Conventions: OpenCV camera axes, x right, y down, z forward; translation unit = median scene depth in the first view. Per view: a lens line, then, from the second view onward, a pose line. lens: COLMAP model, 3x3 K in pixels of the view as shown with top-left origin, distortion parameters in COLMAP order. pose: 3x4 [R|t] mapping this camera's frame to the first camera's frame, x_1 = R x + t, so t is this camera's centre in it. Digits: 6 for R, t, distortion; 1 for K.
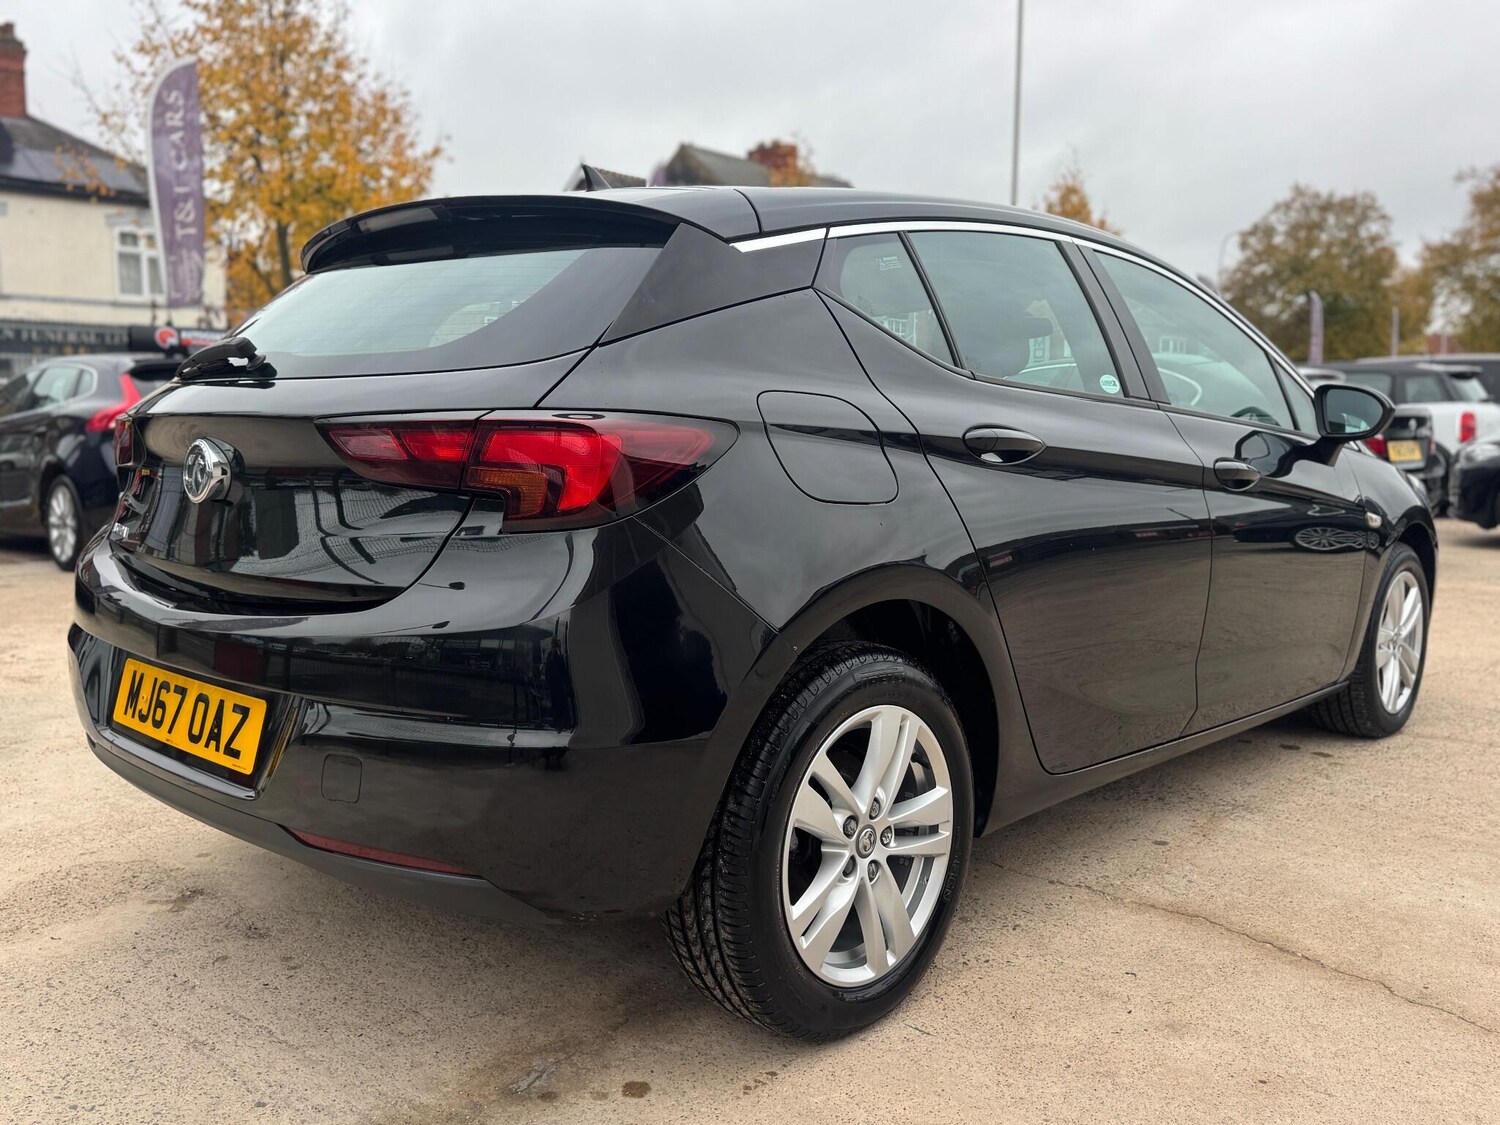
lens RADIAL K [[1324.7, 0, 743.1], [0, 1324.7, 568.1], [0, 0, 1]] dist [0.114196, -0.172728]
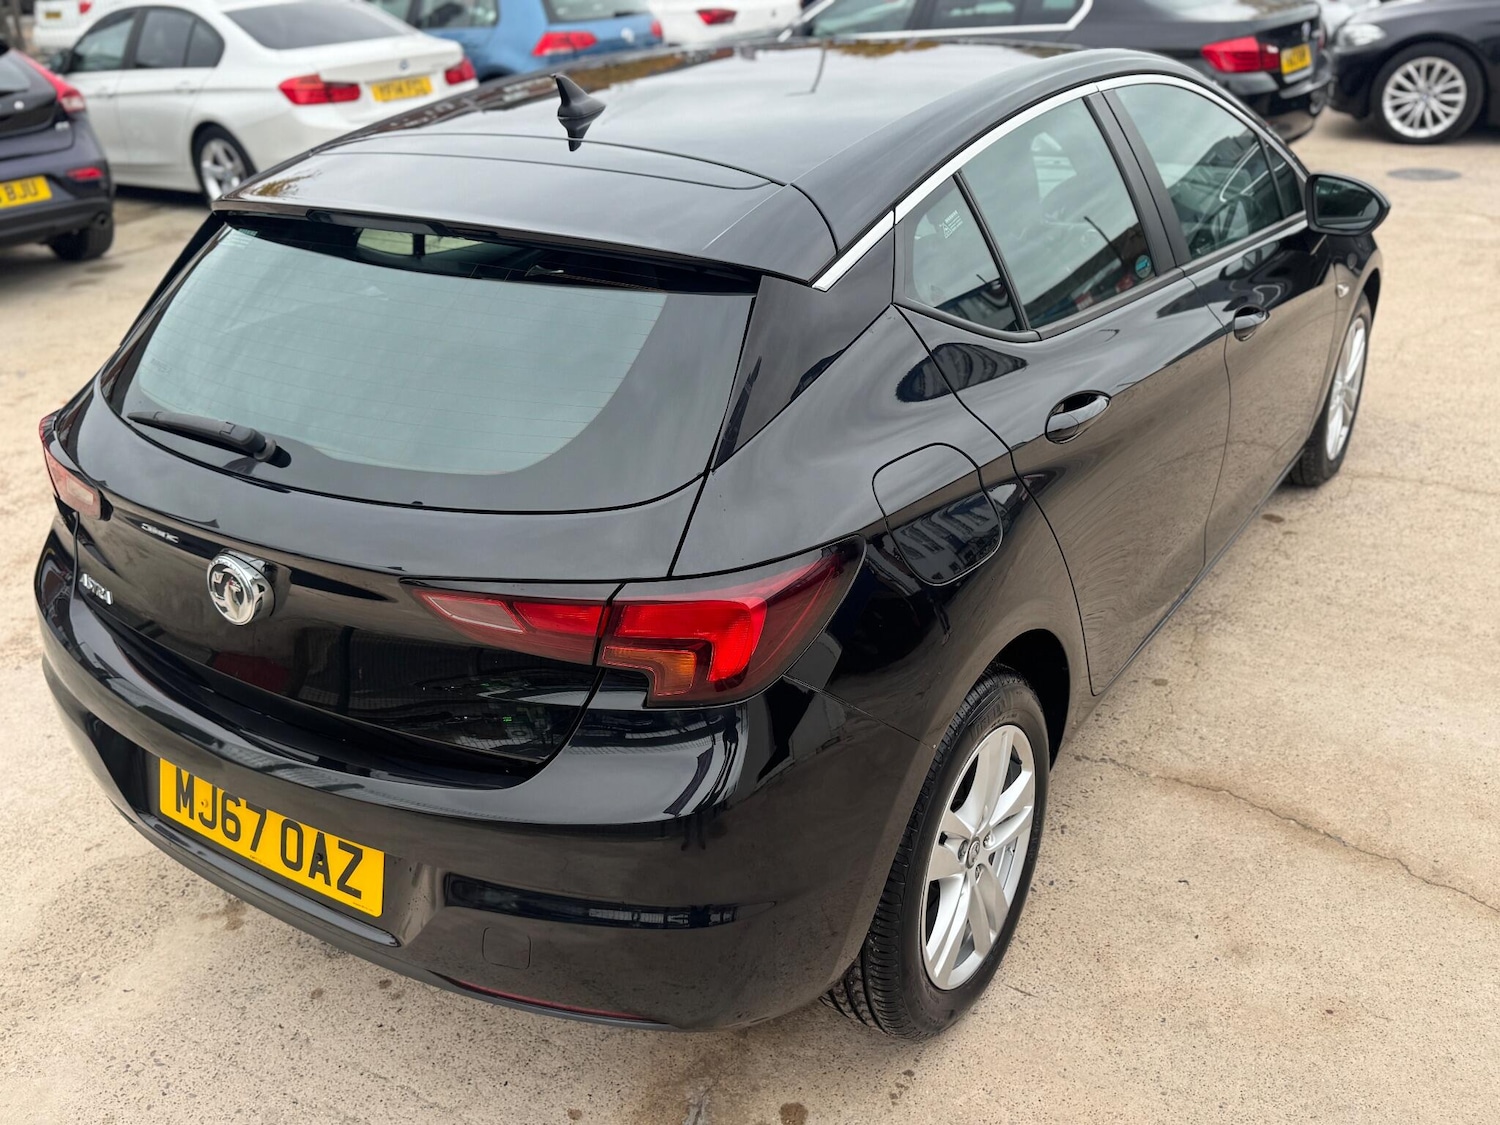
lens RADIAL K [[1393.1, 0, 750.3], [0, 1393.1, 588.6], [0, 0, 1]] dist [0.142460, -0.272827]
pose [[0.983045, -0.125582, 0.133610, -0.186872], [0.071285, 0.933080, 0.352534, -0.362164], [-0.168941, -0.337032, 0.926212, 0.080446]]
